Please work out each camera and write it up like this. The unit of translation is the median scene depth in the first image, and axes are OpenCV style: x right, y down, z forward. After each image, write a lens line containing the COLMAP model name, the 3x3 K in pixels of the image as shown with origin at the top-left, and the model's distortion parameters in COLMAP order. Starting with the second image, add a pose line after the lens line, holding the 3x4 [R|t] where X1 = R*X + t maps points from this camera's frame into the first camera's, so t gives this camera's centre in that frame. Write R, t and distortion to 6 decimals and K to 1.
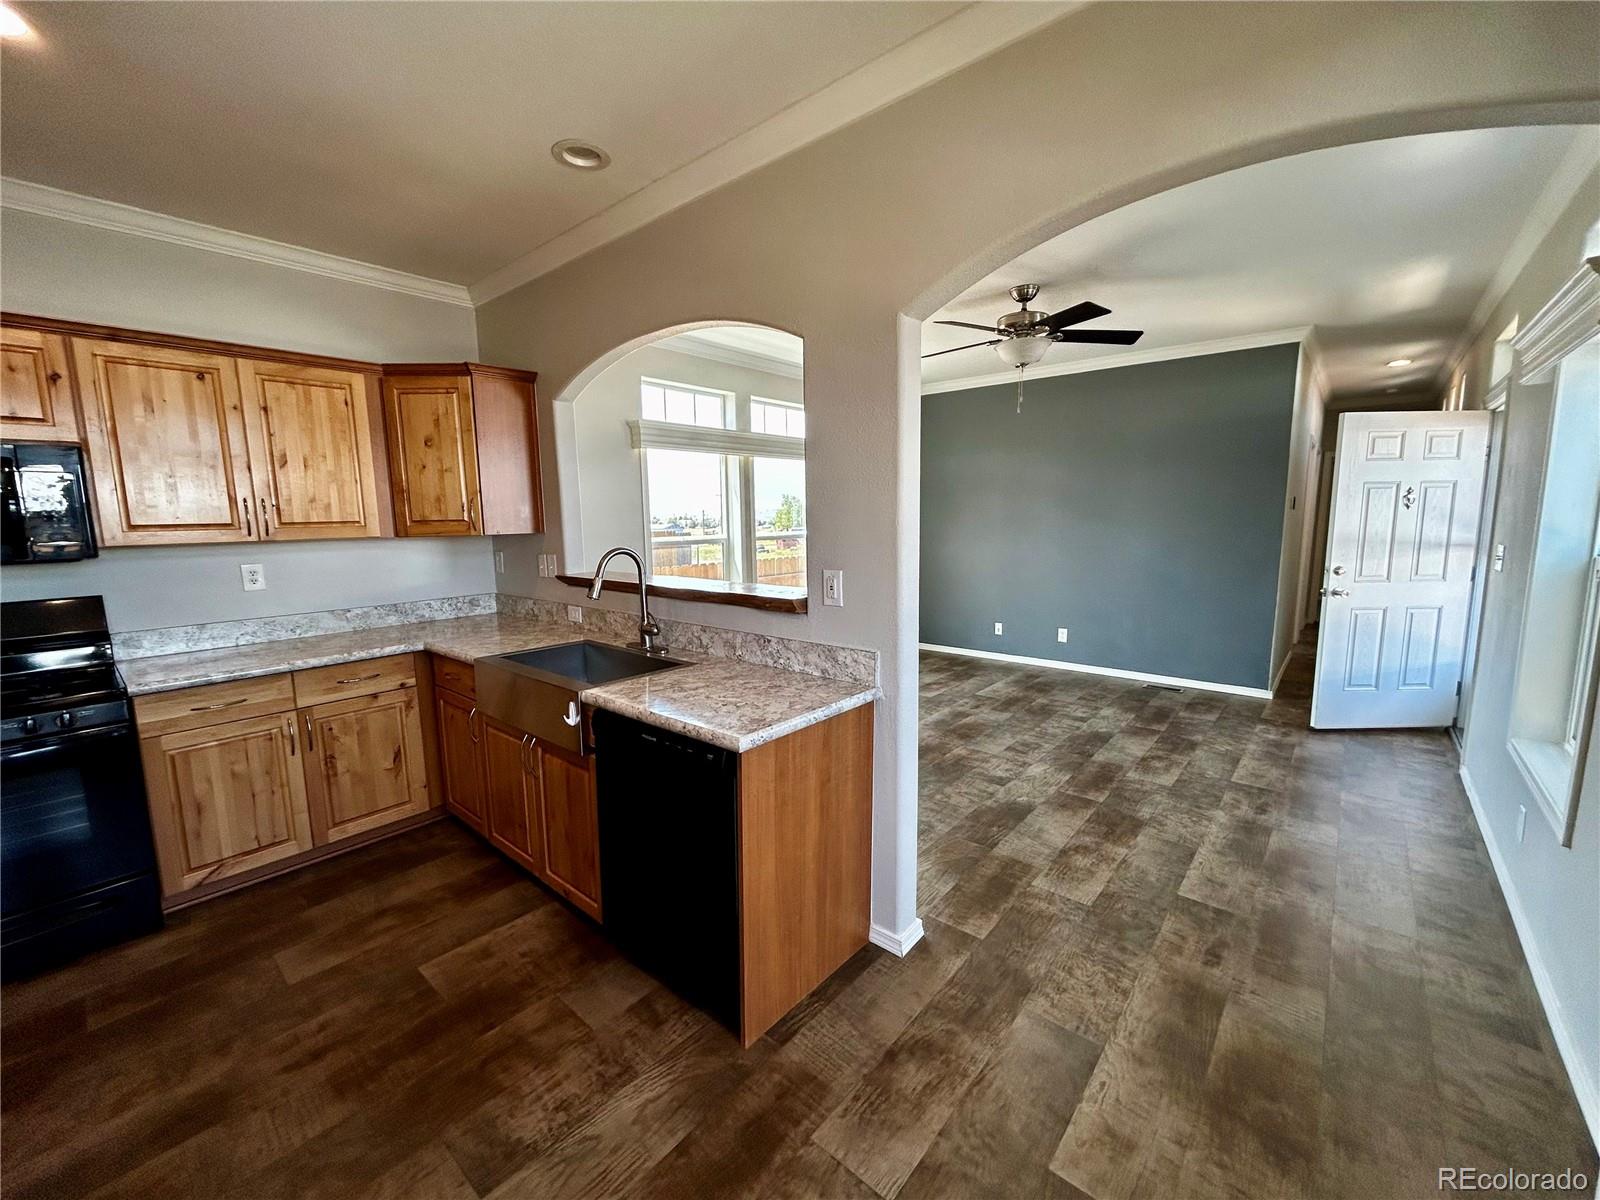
lens RADIAL K [[642.5, 0, 805.4], [0, 642.5, 593.2], [0, 0, 1]] dist [0.000410, 0.000905]
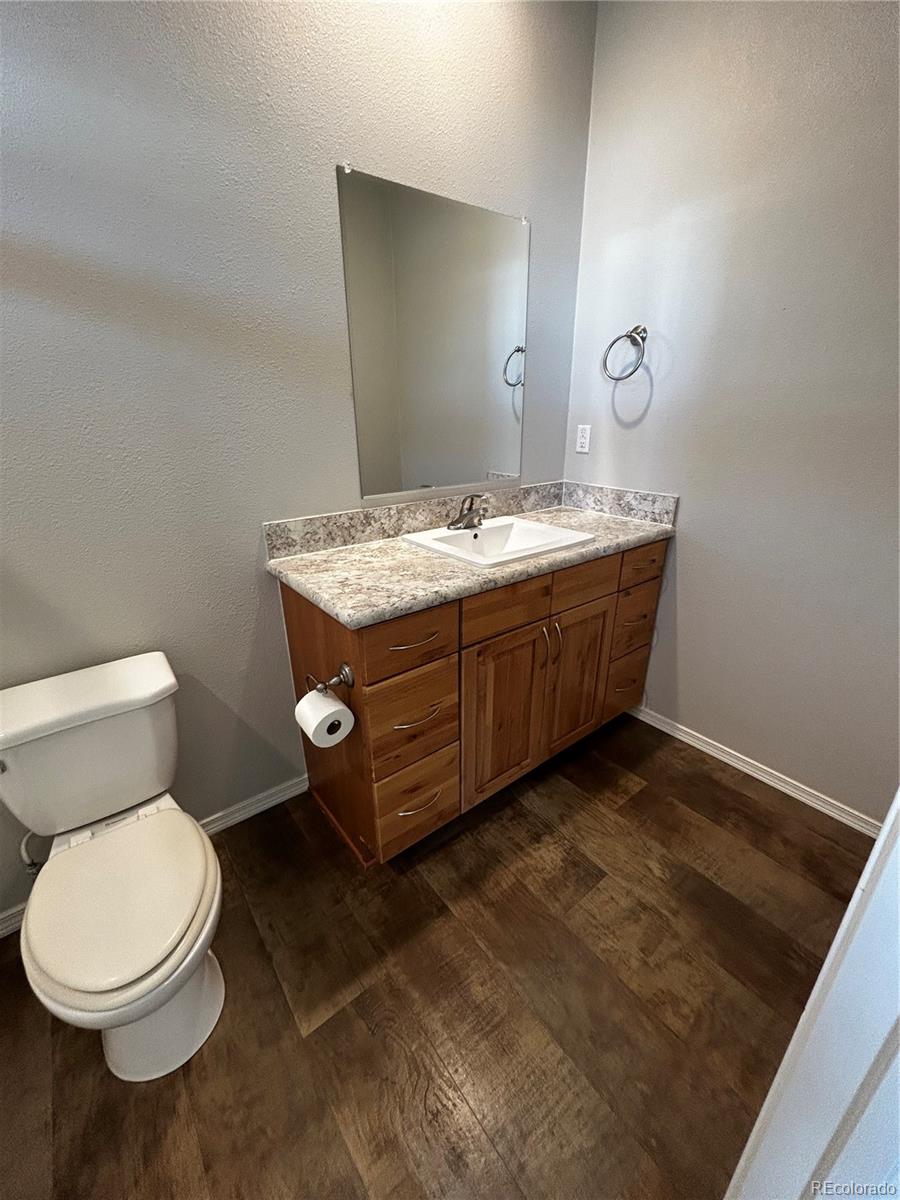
lens RADIAL K [[481.9, 0, 445.6], [0, 481.9, 591.1], [0, 0, 1]] dist [0.000410, 0.000905]
pose [[0.194078, -0.345434, 0.918155, 0.173063], [0.124037, 0.937081, 0.326335, -0.116184], [-0.973113, 0.050551, 0.224713, 1.051649]]
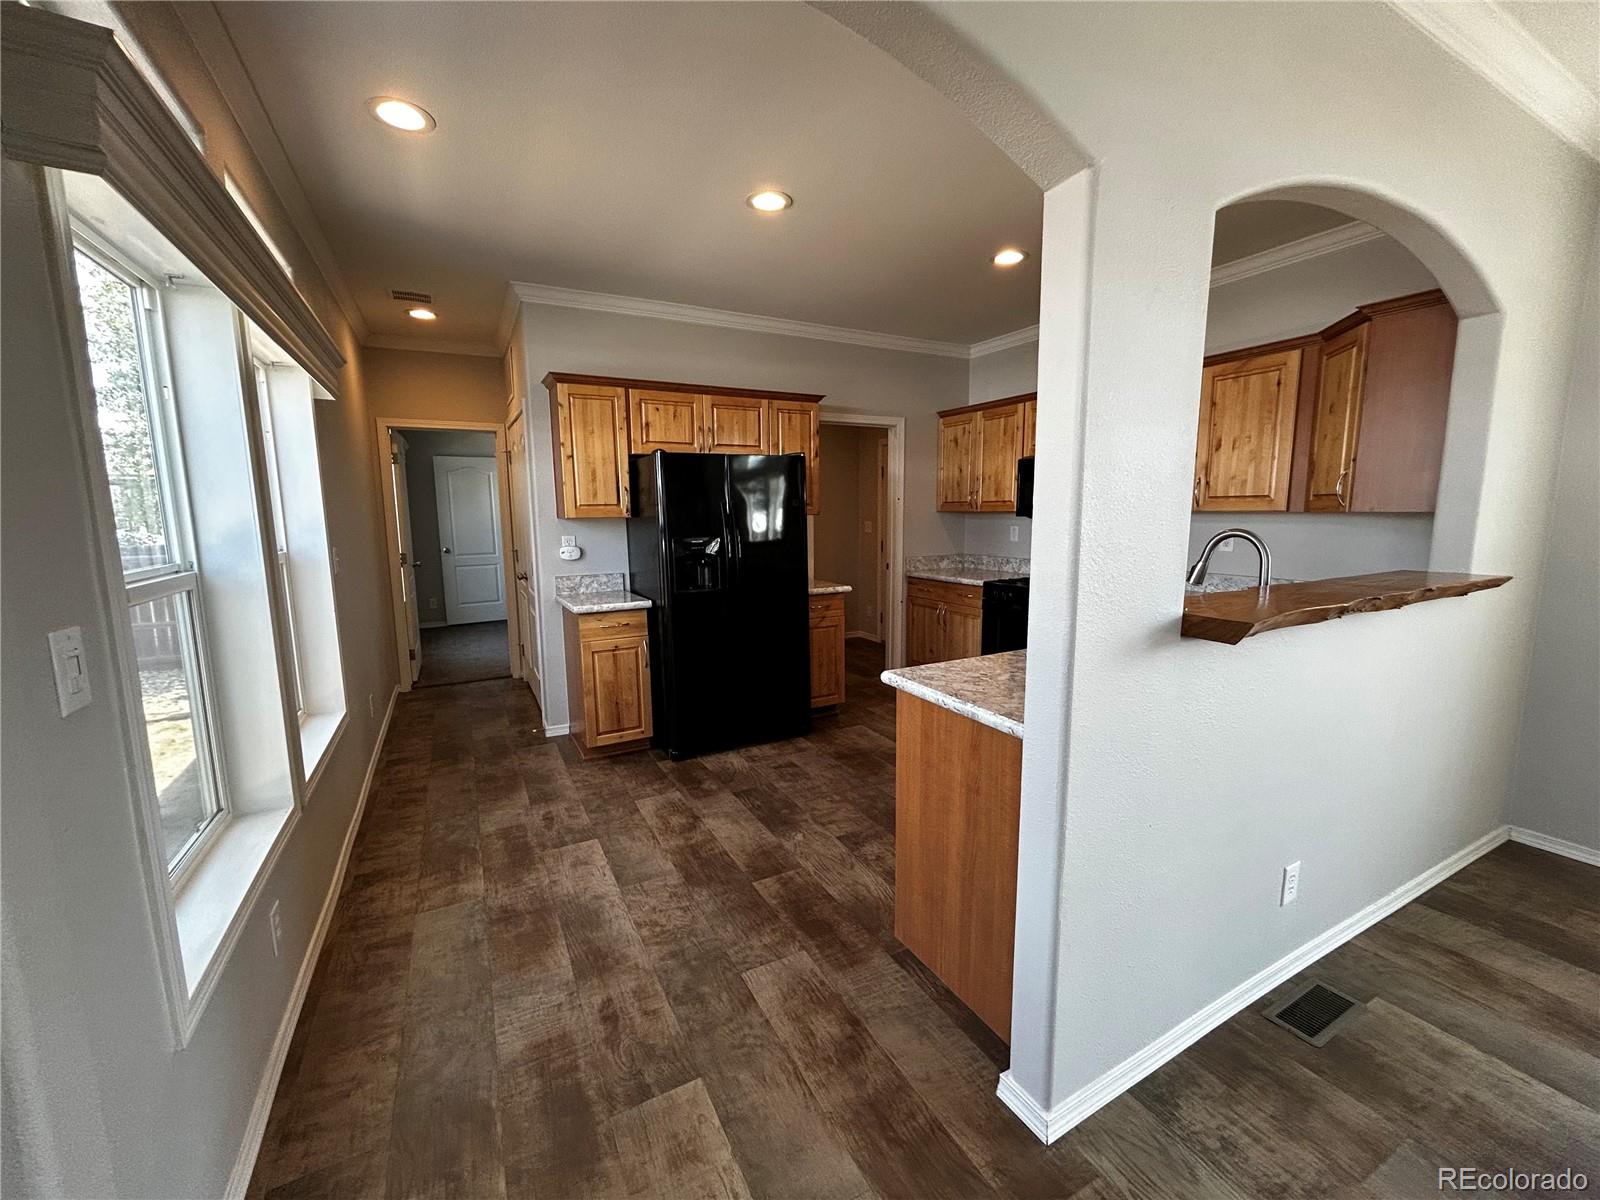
lens RADIAL K [[642.5, 0, 804.1], [0, 642.5, 598.5], [0, 0, 1]] dist [0.000410, 0.000905]
pose [[-0.356332, 0.166186, -0.919462, 1.016503], [-0.091567, 0.973108, 0.211368, -0.164301], [0.929862, 0.159509, -0.331533, 1.174094]]
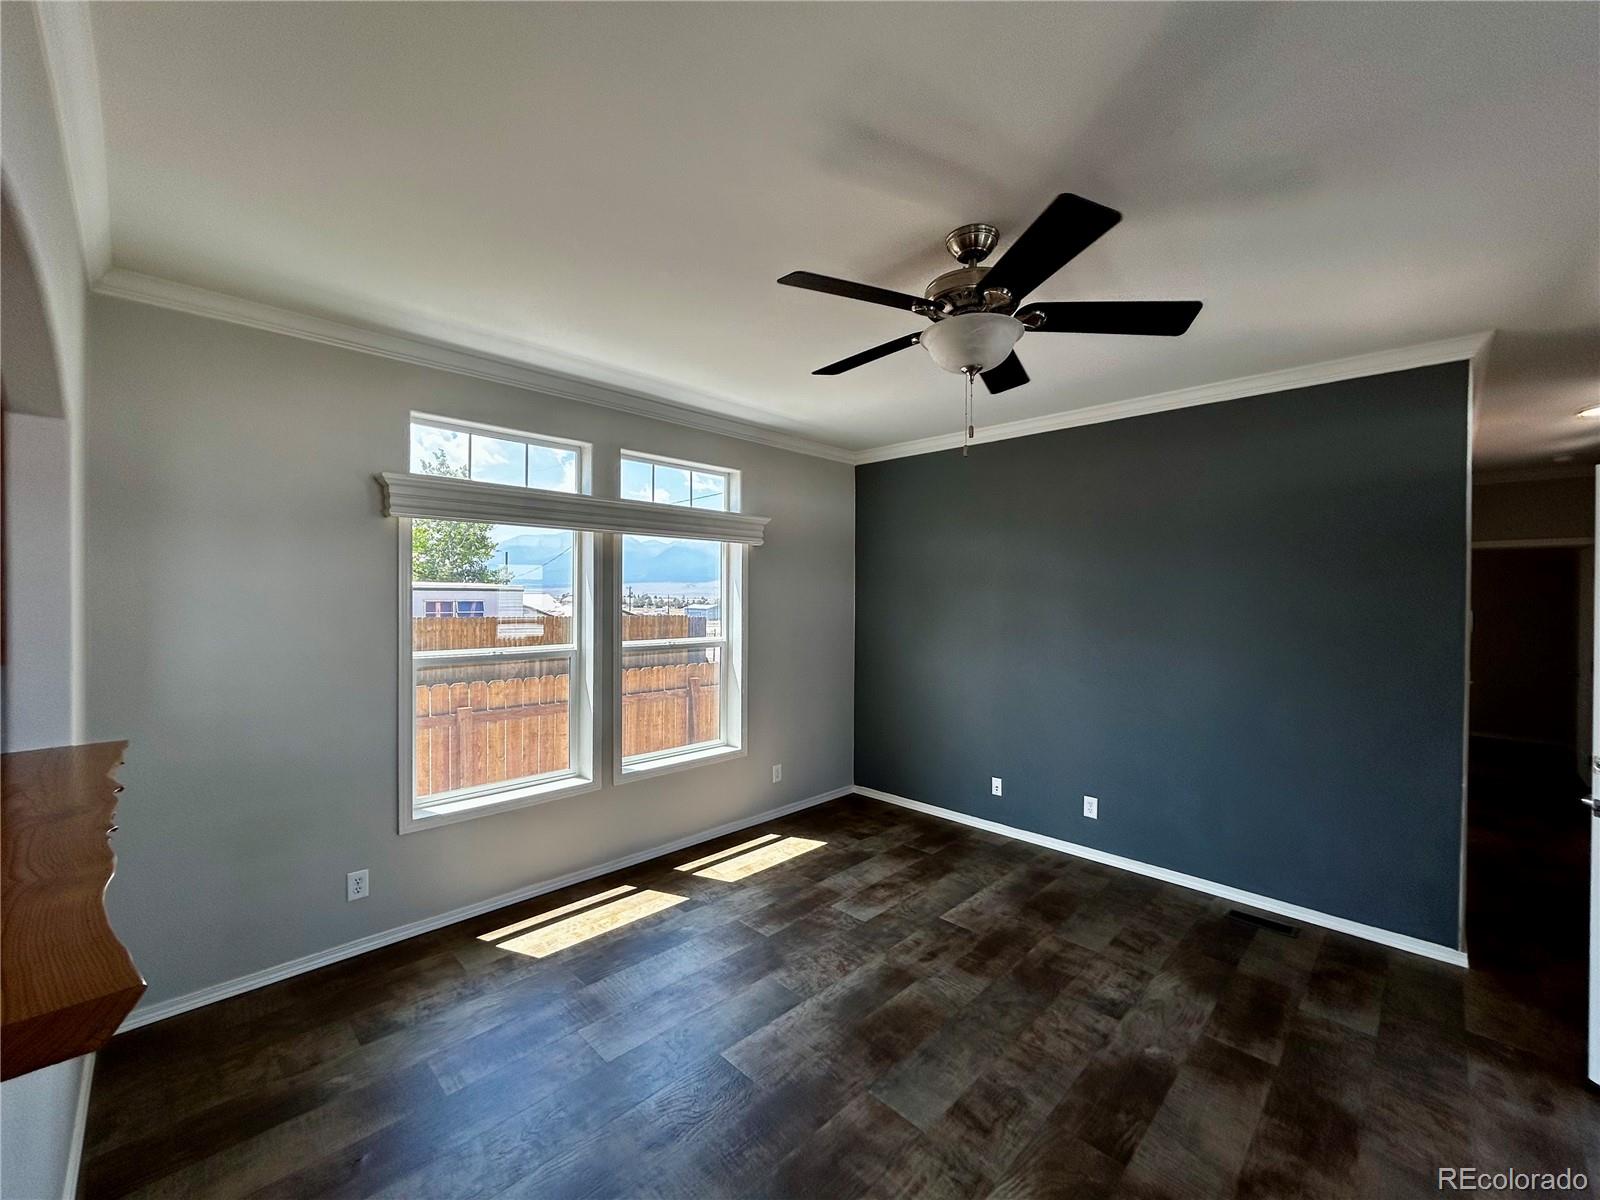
lens RADIAL K [[642.5, 0, 800.5], [0, 642.5, 595.2], [0, 0, 1]] dist [0.000410, 0.000905]
pose [[0.996508, 0.022001, -0.080552, 0.208567], [-0.031950, 0.991721, -0.124374, -0.081218], [0.077149, 0.126514, 0.988960, 0.409426]]
